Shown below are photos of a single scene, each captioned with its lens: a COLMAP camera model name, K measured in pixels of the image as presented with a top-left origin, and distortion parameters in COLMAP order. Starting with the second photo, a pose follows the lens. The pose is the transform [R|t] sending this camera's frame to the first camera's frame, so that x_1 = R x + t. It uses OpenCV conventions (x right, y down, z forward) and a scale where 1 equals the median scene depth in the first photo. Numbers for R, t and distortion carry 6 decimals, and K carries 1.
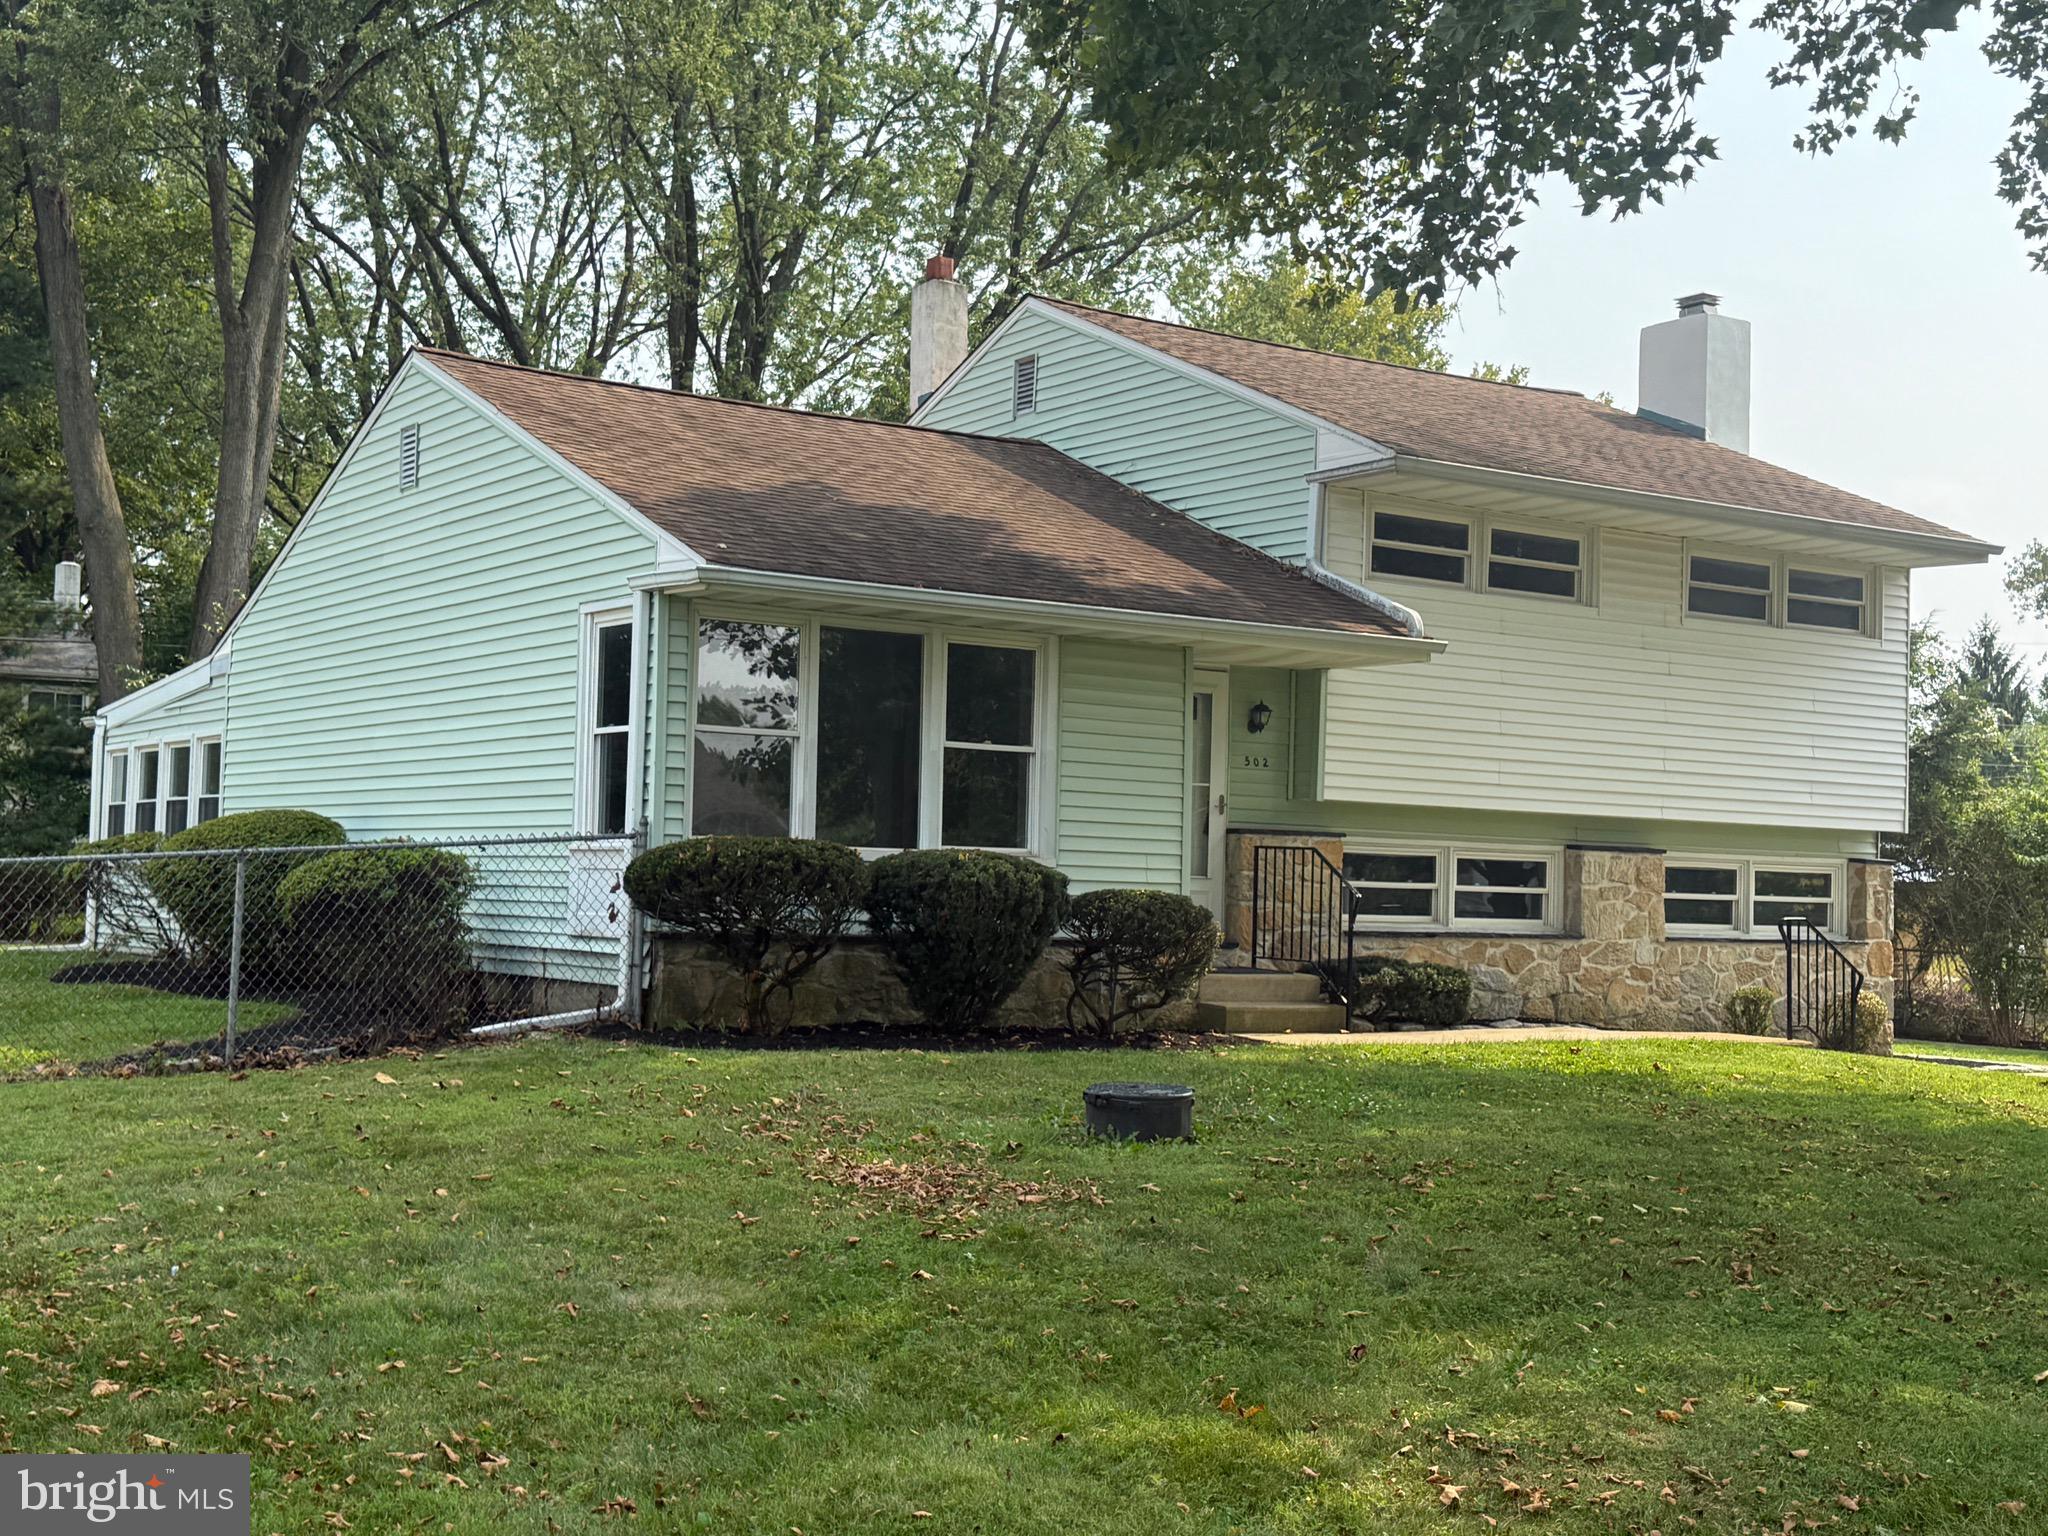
lens RADIAL K [[2666.5, 0, 1024.0], [0, 2666.5, 768.0], [0, 0, 1]] dist [-0.010942, -0.008689]
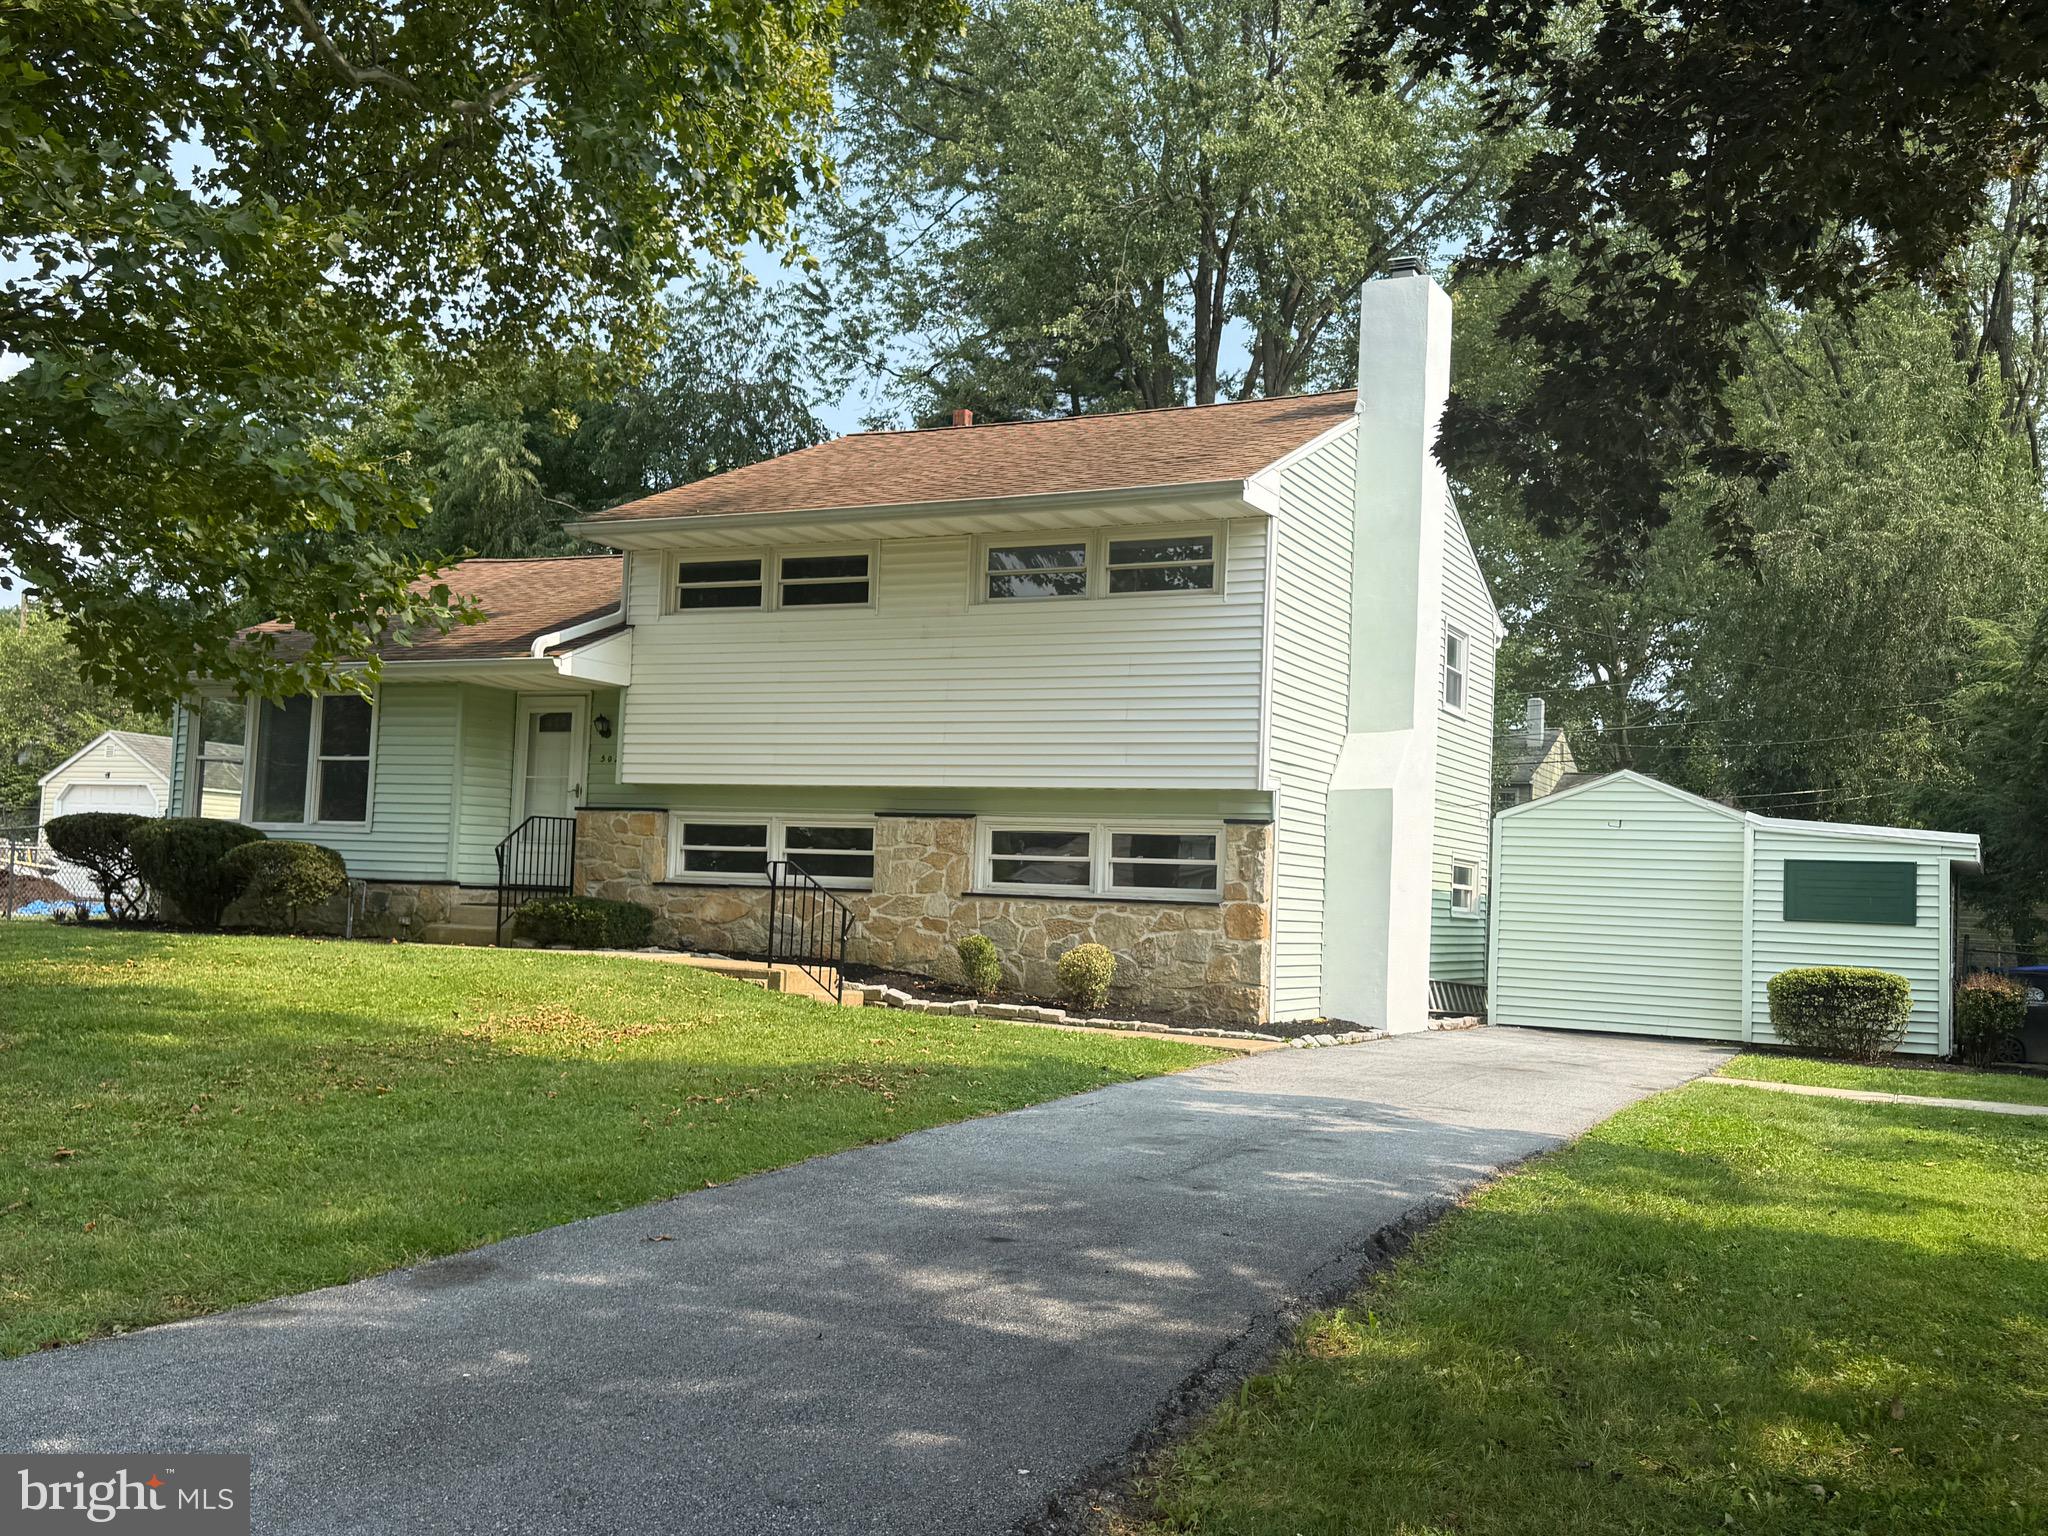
lens RADIAL K [[1884.4, 0, 1024.0], [0, 1884.4, 768.0], [0, 0, 1]] dist [0.184262, -0.392632]
pose [[0.501870, -0.060368, -0.862834, 0.952809], [0.021434, 0.998123, -0.057366, 0.058147], [0.864678, 0.010297, 0.502221, 0.636061]]
